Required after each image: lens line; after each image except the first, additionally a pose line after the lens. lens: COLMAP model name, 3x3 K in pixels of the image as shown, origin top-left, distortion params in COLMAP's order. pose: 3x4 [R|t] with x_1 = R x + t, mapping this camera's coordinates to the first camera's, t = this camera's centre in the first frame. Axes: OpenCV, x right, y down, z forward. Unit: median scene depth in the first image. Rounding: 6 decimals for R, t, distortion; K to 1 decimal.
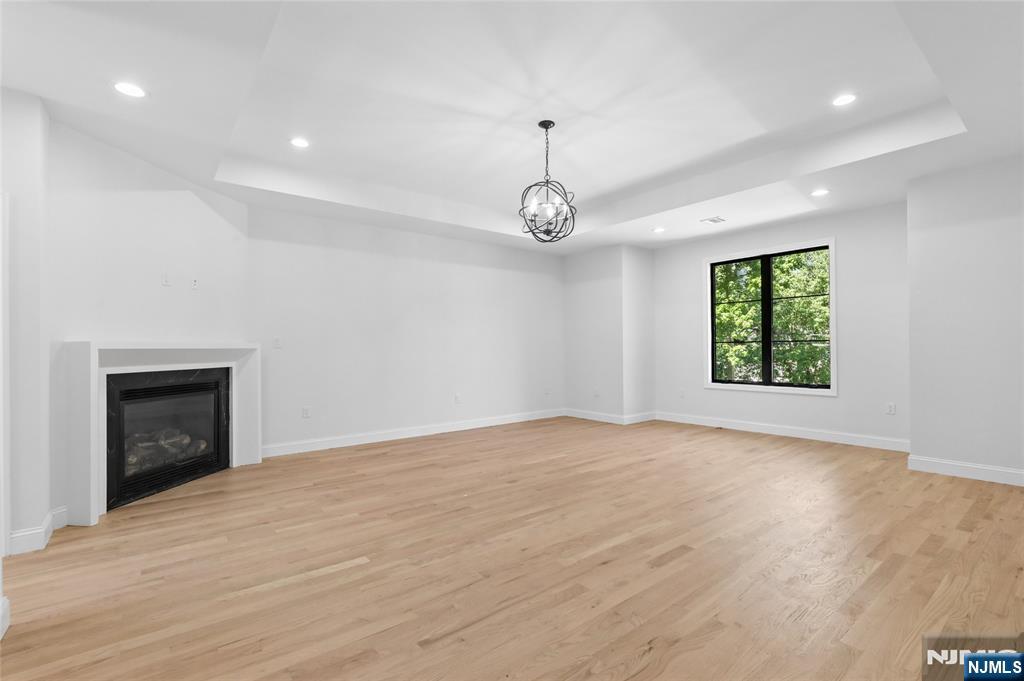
lens RADIAL K [[470.0, 0, 510.4], [0, 470.0, 339.5], [0, 0, 1]] dist [-0.009222, -0.000470]
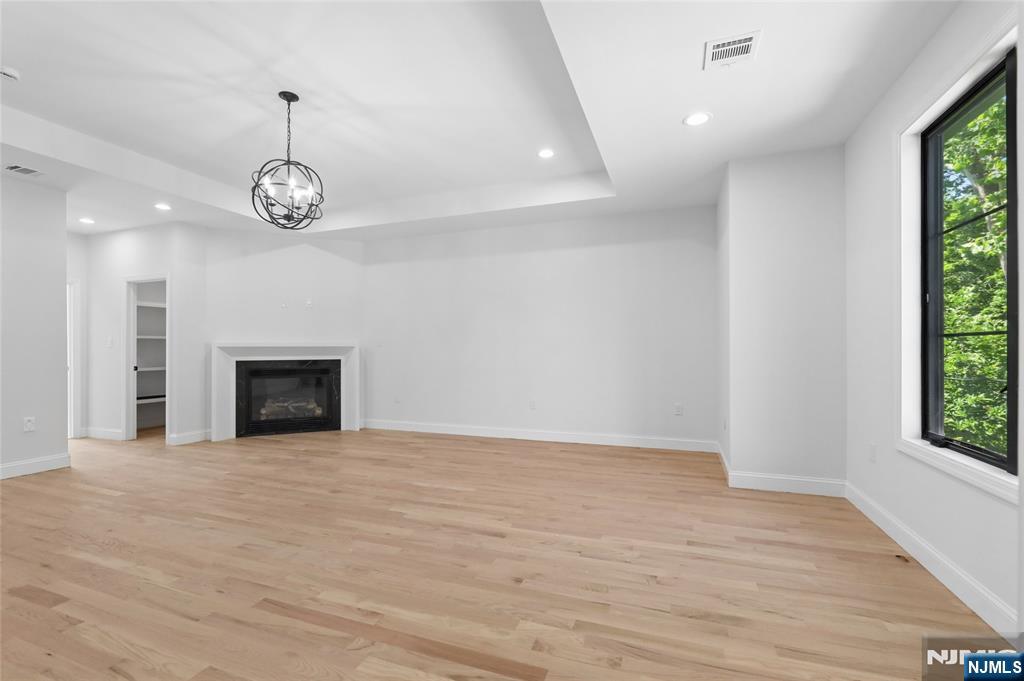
lens RADIAL K [[447.1, 0, 512.4], [0, 447.1, 346.4], [0, 0, 1]] dist [-0.000746, 0.000125]
pose [[0.511321, 0.007358, -0.859358, 0.953503], [0.013827, 0.999763, 0.016787, 0.004004], [0.859279, -0.020466, 0.511098, 0.860436]]
